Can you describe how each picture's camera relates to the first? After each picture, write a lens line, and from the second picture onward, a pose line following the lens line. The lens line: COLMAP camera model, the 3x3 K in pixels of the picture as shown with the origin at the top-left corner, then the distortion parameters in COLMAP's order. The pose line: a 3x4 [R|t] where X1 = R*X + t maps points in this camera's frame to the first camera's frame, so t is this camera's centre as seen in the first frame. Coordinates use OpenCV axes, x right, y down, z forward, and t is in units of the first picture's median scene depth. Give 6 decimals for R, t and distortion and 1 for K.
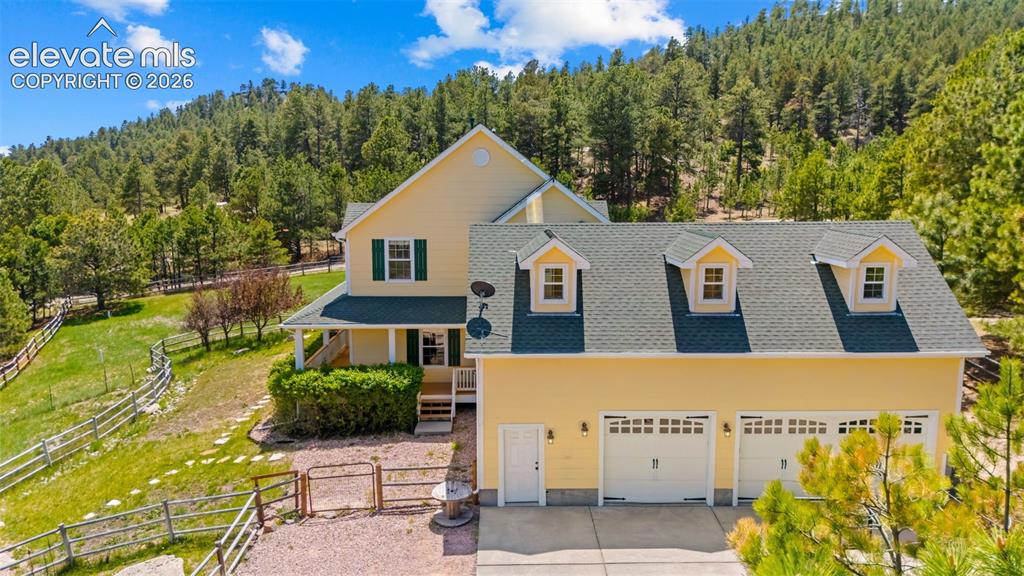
lens RADIAL K [[679.3, 0, 510.8], [0, 679.3, 289.0], [0, 0, 1]] dist [-0.001171, -0.000955]
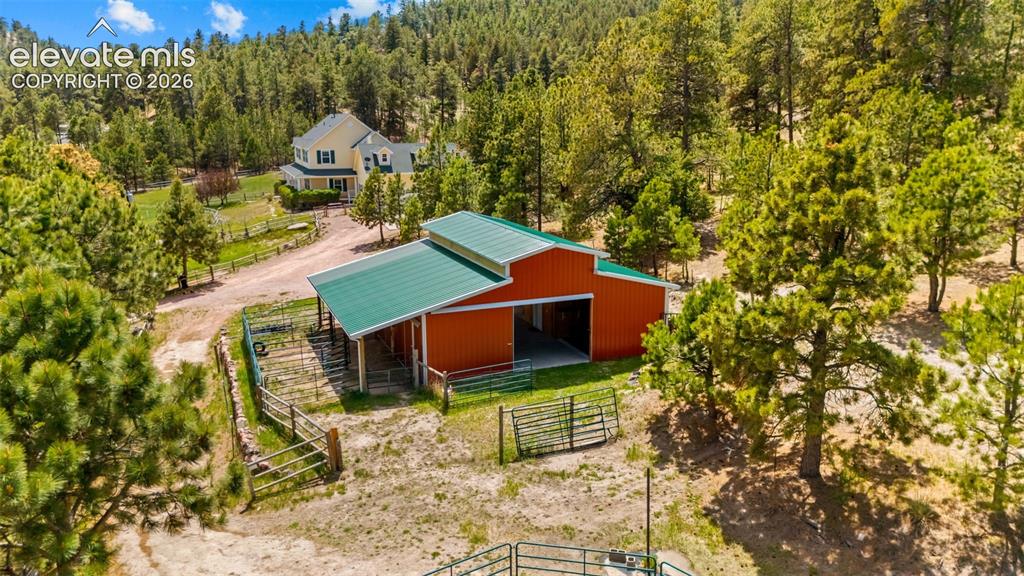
lens RADIAL K [[679.3, 0, 510.5], [0, 679.3, 288.8], [0, 0, 1]] dist [-0.001171, -0.000955]
pose [[0.922623, -0.095348, 0.373733, -0.143305], [0.063843, 0.993349, 0.095818, 0.074149], [-0.380383, -0.064544, 0.922574, -0.529801]]
